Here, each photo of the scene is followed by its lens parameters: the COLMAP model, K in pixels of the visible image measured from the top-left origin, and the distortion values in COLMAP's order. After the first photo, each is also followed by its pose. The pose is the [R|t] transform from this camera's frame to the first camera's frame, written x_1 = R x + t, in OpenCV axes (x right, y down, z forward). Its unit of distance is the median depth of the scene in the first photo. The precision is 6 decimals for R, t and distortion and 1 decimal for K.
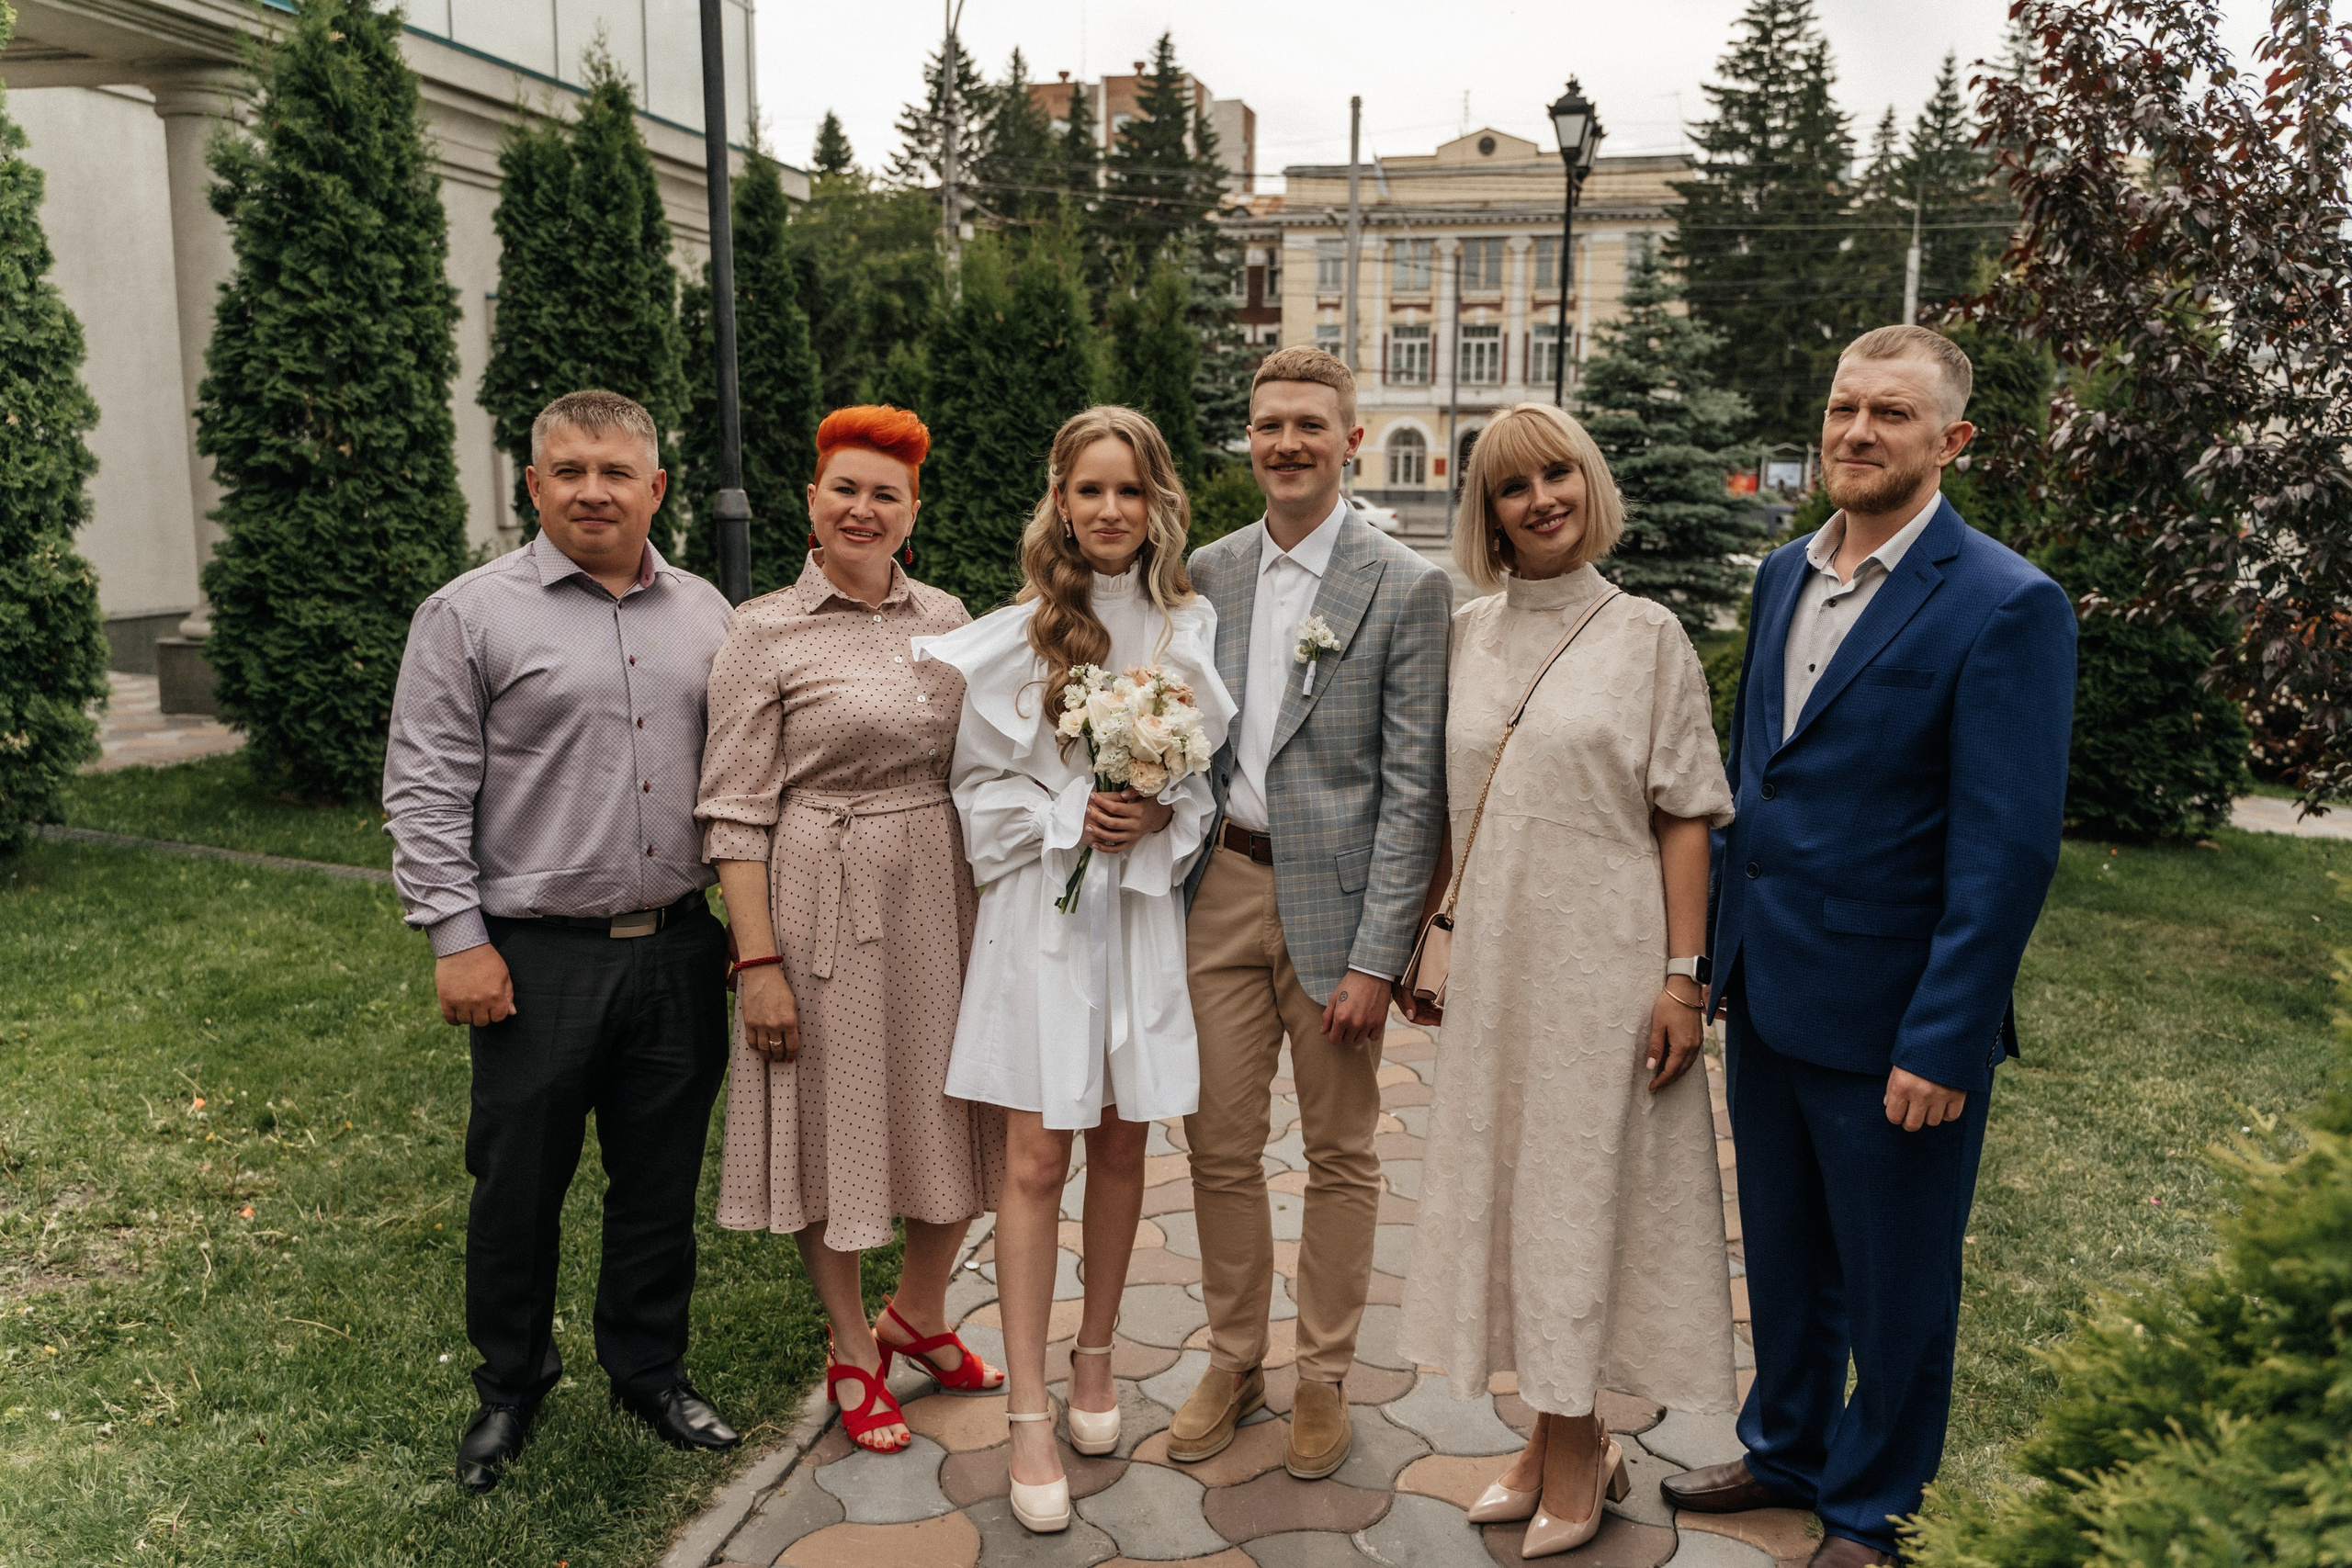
lens RADIAL K [[1829.0, 0, 1257.4], [0, 1829.0, 715.5], [0, 0, 1]] dist [0.021197, -0.031931]
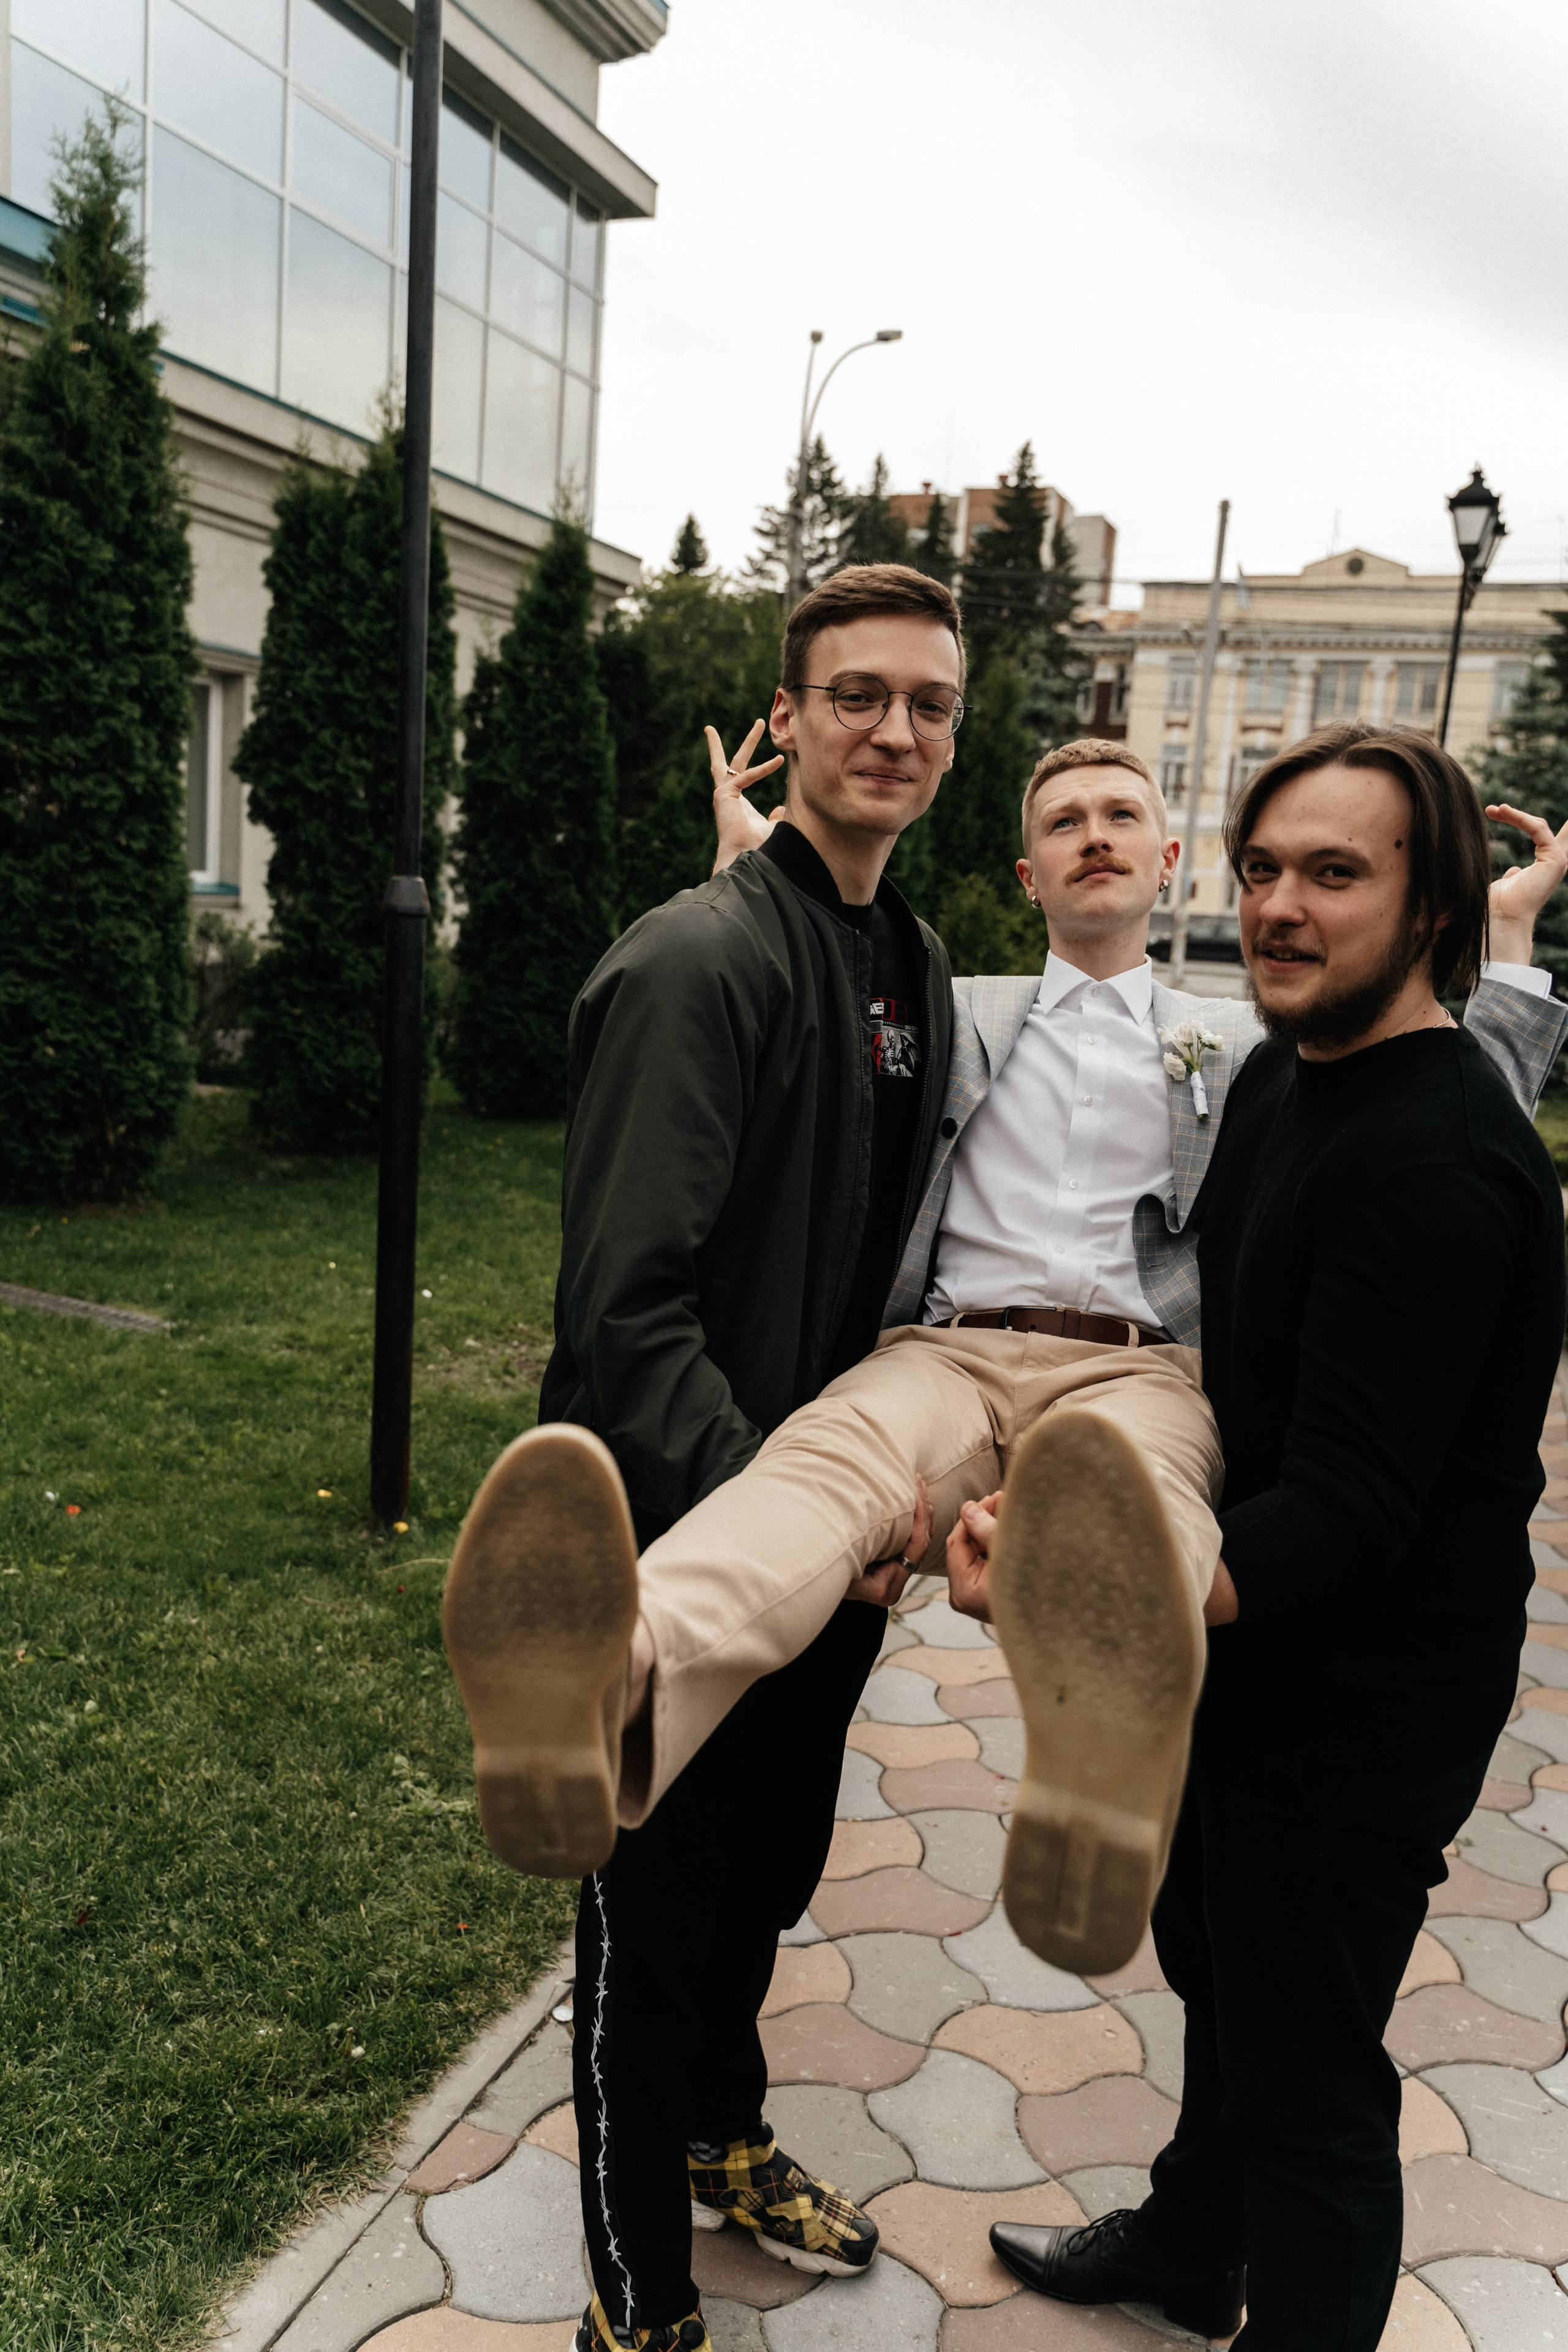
lens RADIAL K [[1829.2, 0, 821.6], [0, 1829.2, 1179.0], [0, 0, 1]] dist [0.021197, -0.031931]
pose [[0.988182, 0.073163, -0.134701, 0.003396], [-0.069715, 0.997111, 0.030146, -0.015345], [0.136518, -0.020399, 0.990428, 0.128429]]
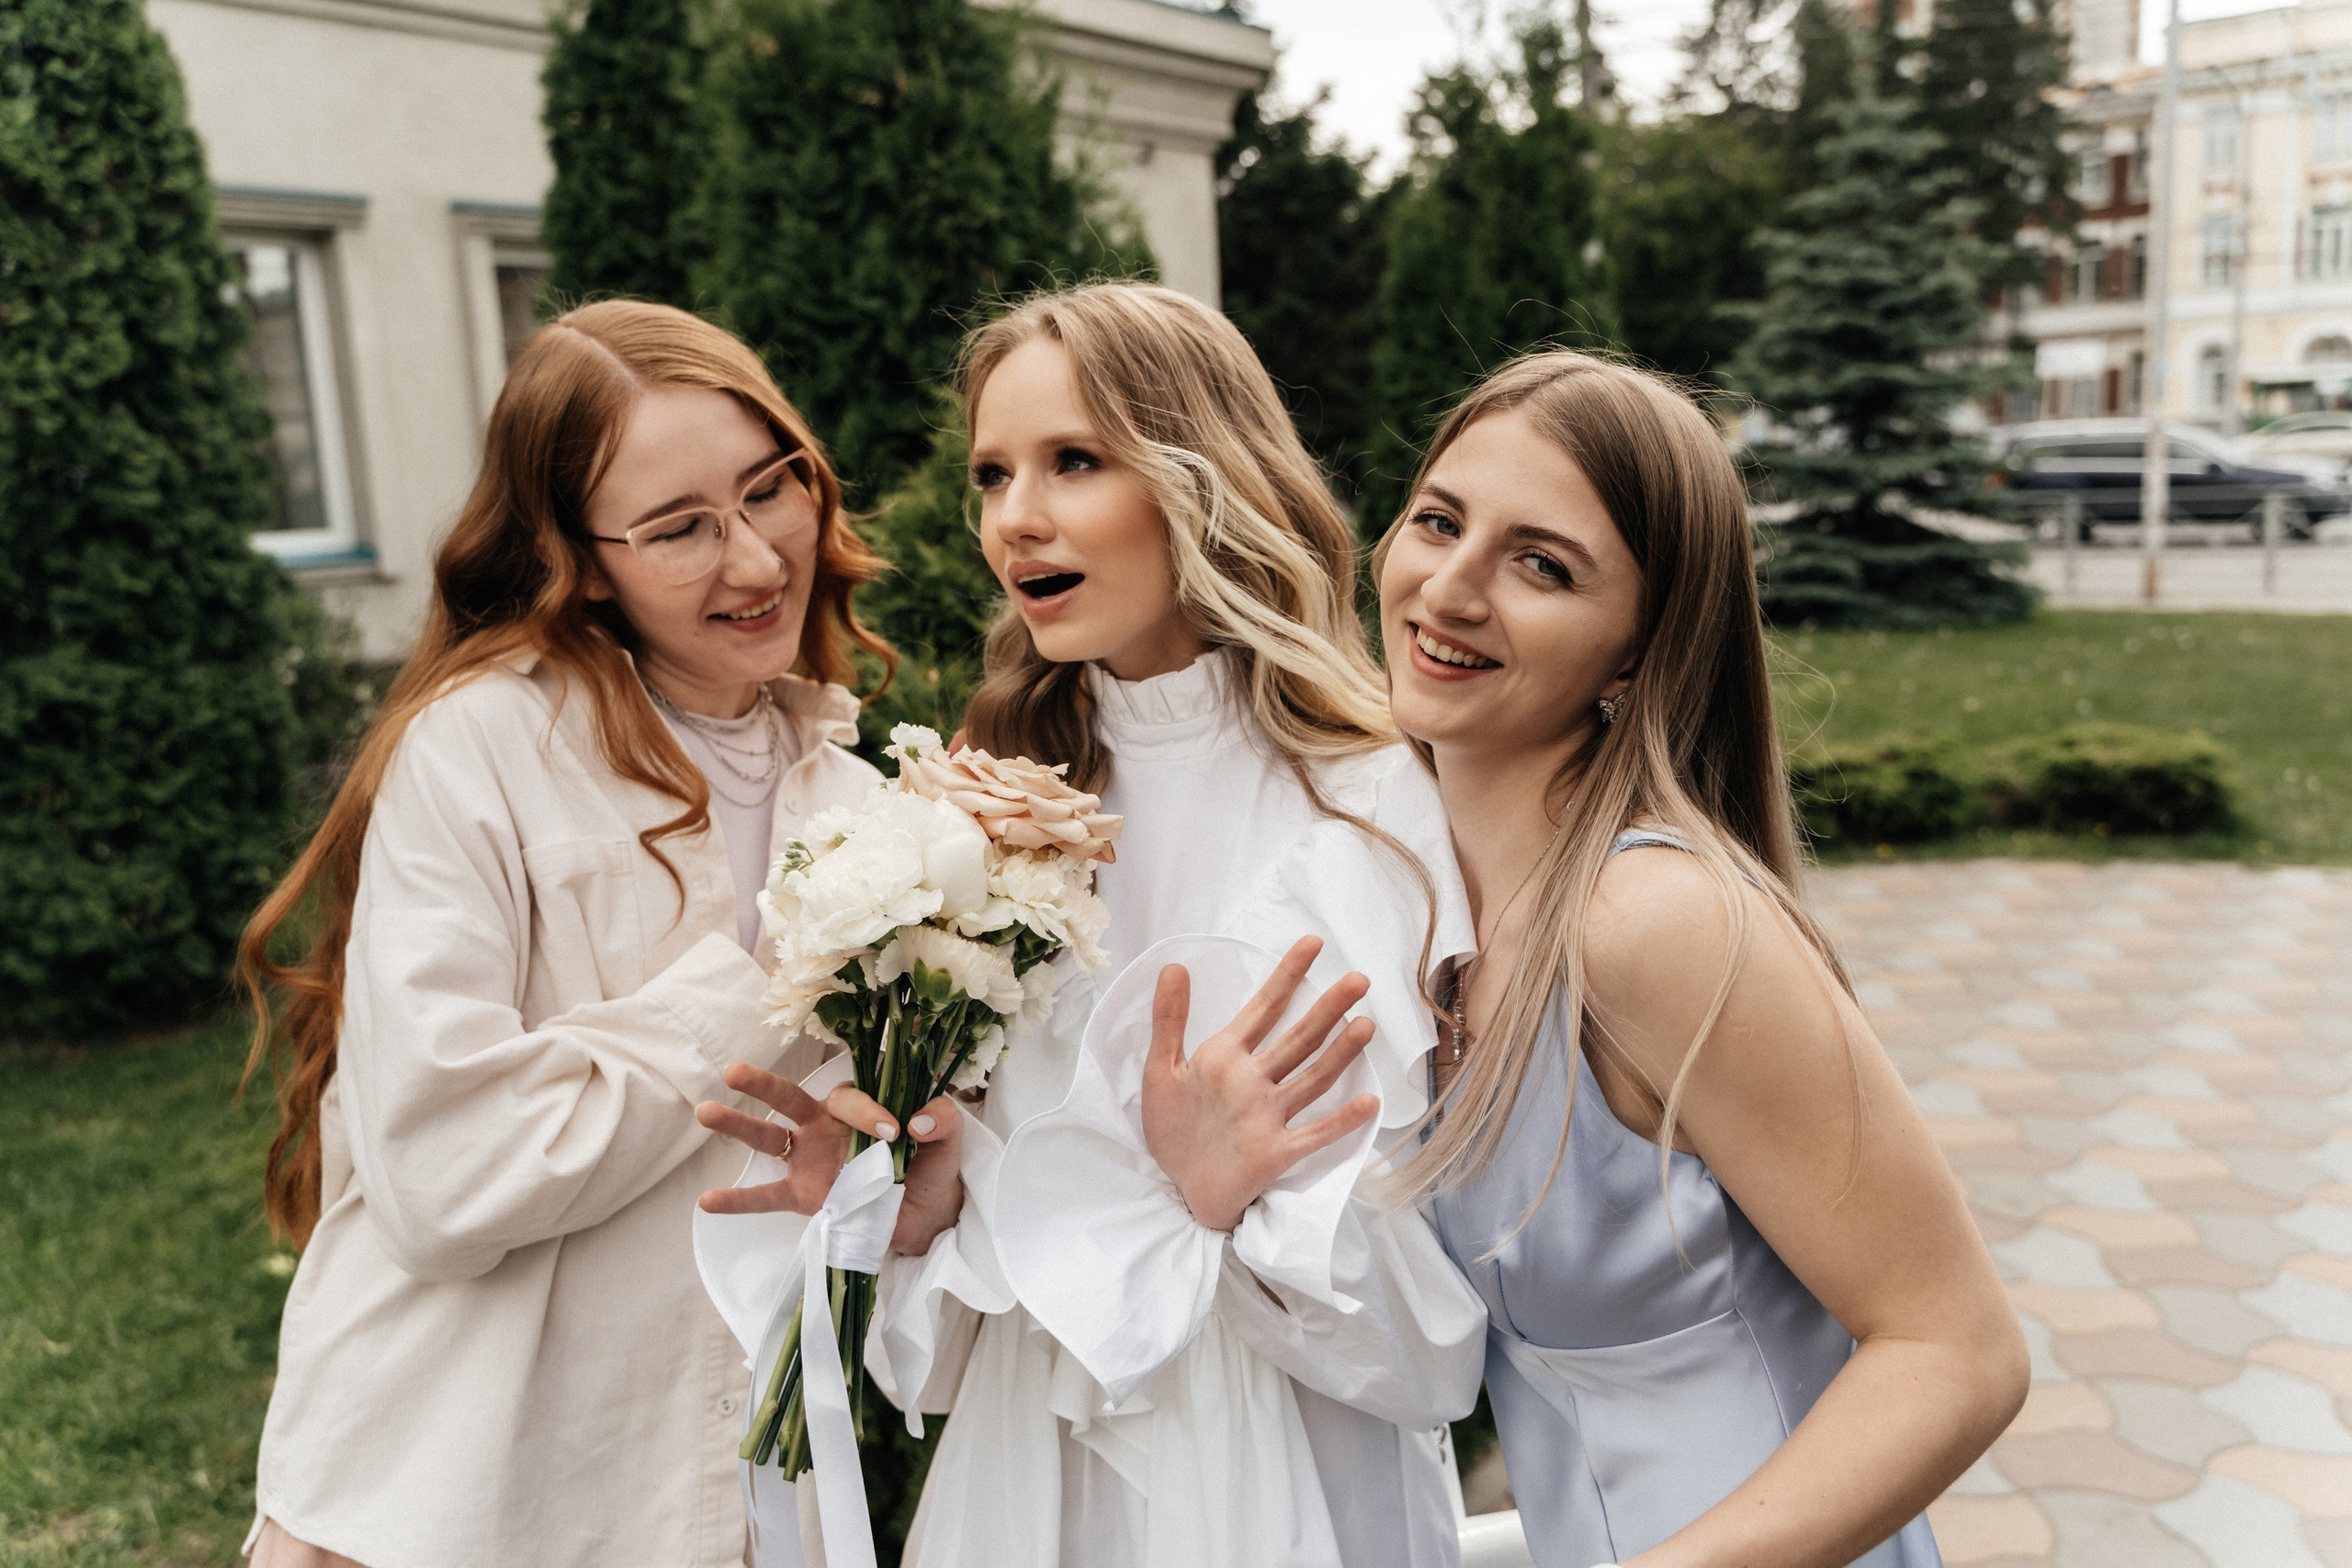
lens RADIAL K [[1829.0, 0, 1177.2], [0, 1829.0, 788.2], [0, 0, 1]] dist [0.021197, -0.031931]
pose [[0.888270, 0.019229, -0.458919, 0.139360], [0.007419, 0.998392, 0.056194, -0.081277], [0.459262, -0.053320, 0.886699, 0.734247]]
